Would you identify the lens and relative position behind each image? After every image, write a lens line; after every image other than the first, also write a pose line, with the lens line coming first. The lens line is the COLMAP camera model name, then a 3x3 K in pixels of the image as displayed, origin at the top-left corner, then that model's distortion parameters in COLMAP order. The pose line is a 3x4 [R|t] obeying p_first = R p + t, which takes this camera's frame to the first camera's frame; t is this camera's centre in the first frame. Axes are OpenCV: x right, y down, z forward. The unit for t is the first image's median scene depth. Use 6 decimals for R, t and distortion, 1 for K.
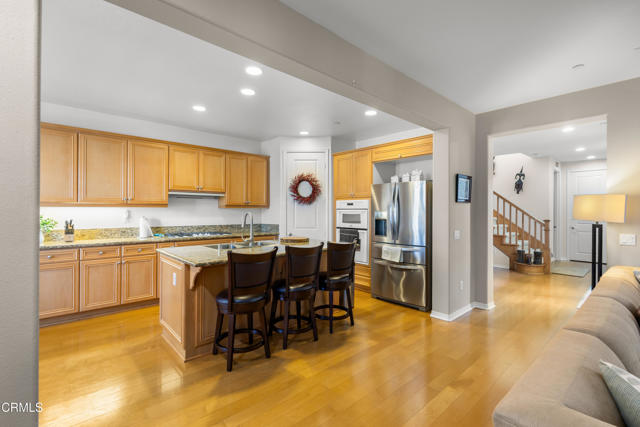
lens RADIAL K [[292.2, 0, 321.4], [0, 292.2, 210.4], [0, 0, 1]] dist [0.004889, 0.000672]
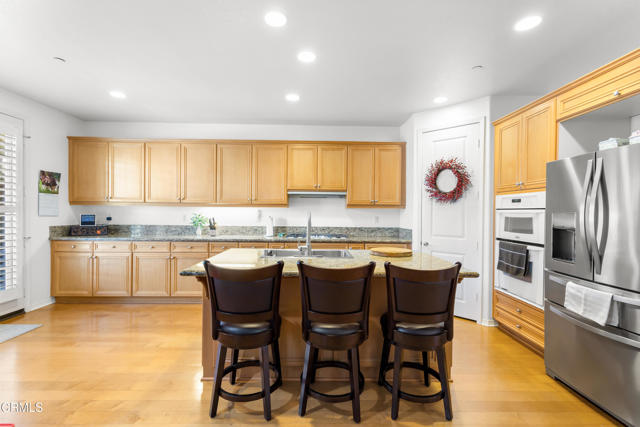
lens RADIAL K [[292.2, 0, 320.2], [0, 292.2, 215.4], [0, 0, 1]] dist [0.004889, 0.000672]
pose [[0.750275, 0.012421, -0.661009, 0.199812], [-0.006420, 0.999913, 0.011502, 0.004431], [0.661094, -0.004386, 0.750290, 0.304090]]
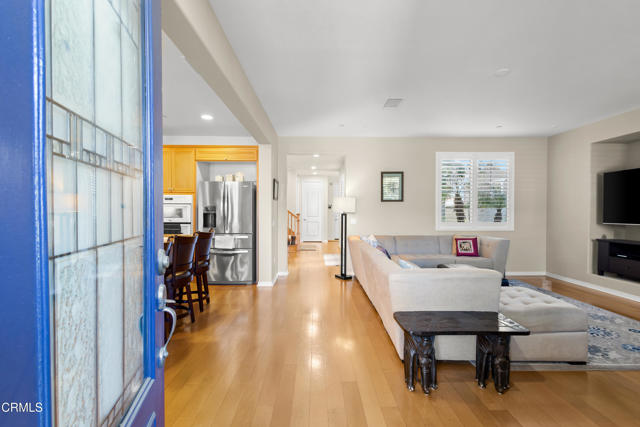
lens RADIAL K [[292.2, 0, 319.7], [0, 292.2, 211.9], [0, 0, 1]] dist [0.004889, 0.000672]
pose [[0.663867, -0.005906, 0.747827, -0.320670], [-0.000223, 0.999967, 0.008095, 0.015612], [-0.747851, -0.005540, 0.663844, -0.053884]]
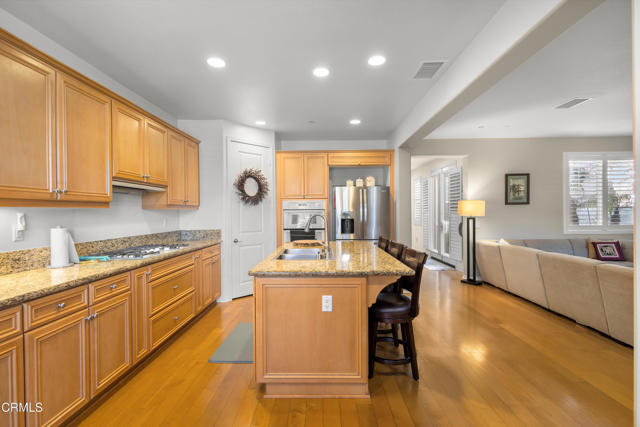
lens RADIAL K [[292.2, 0, 319.2], [0, 292.2, 214.1], [0, 0, 1]] dist [0.004889, 0.000672]
pose [[0.684734, -0.015593, 0.728626, -0.610884], [0.010523, 0.999878, 0.011509, -0.000555], [-0.728717, -0.000213, 0.684815, 0.288628]]
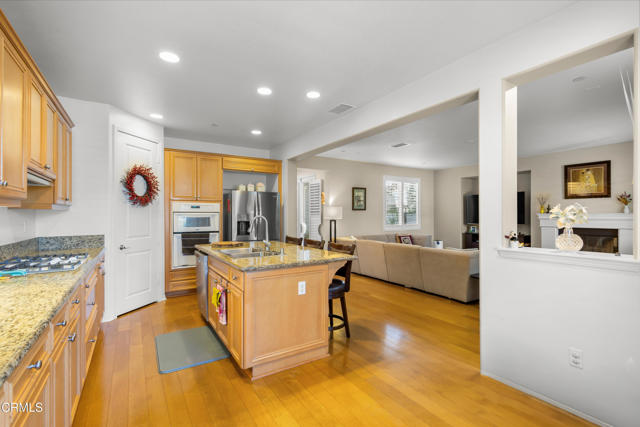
lens RADIAL K [[292.2, 0, 319.4], [0, 292.2, 213.7], [0, 0, 1]] dist [0.004889, 0.000672]
pose [[0.170959, -0.001195, 0.985277, -0.810086], [0.000540, 0.999999, 0.001119, -0.000180], [-0.985278, 0.000341, 0.170960, 0.450855]]
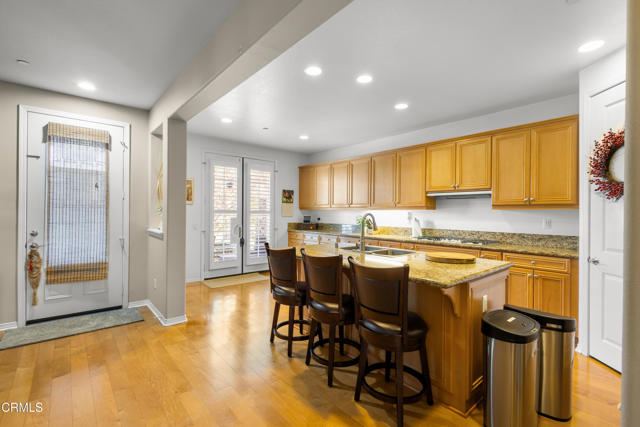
lens RADIAL K [[292.2, 0, 321.7], [0, 292.2, 213.2], [0, 0, 1]] dist [0.004889, 0.000672]
pose [[-0.026005, -0.004099, -0.999653, 0.445231], [-0.008846, 0.999953, -0.003870, 0.008854], [0.999623, 0.008743, -0.026040, 0.616587]]
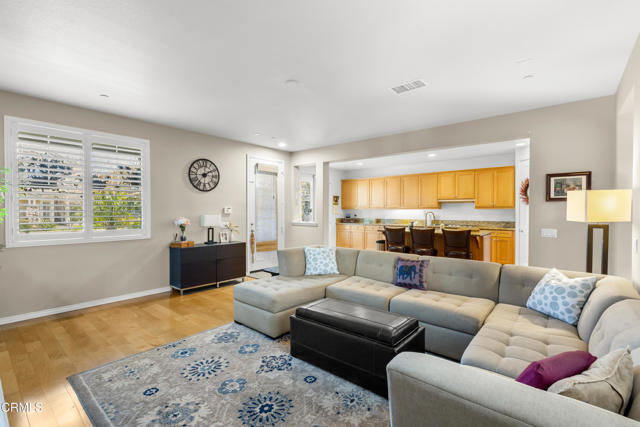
lens RADIAL K [[292.2, 0, 318.4], [0, 292.2, 213.8], [0, 0, 1]] dist [0.004889, 0.000672]
pose [[0.125732, 0.004222, -0.992055, 1.069134], [0.000038, 0.999991, 0.004260, 0.010496], [0.992064, -0.000573, 0.125731, 0.046236]]
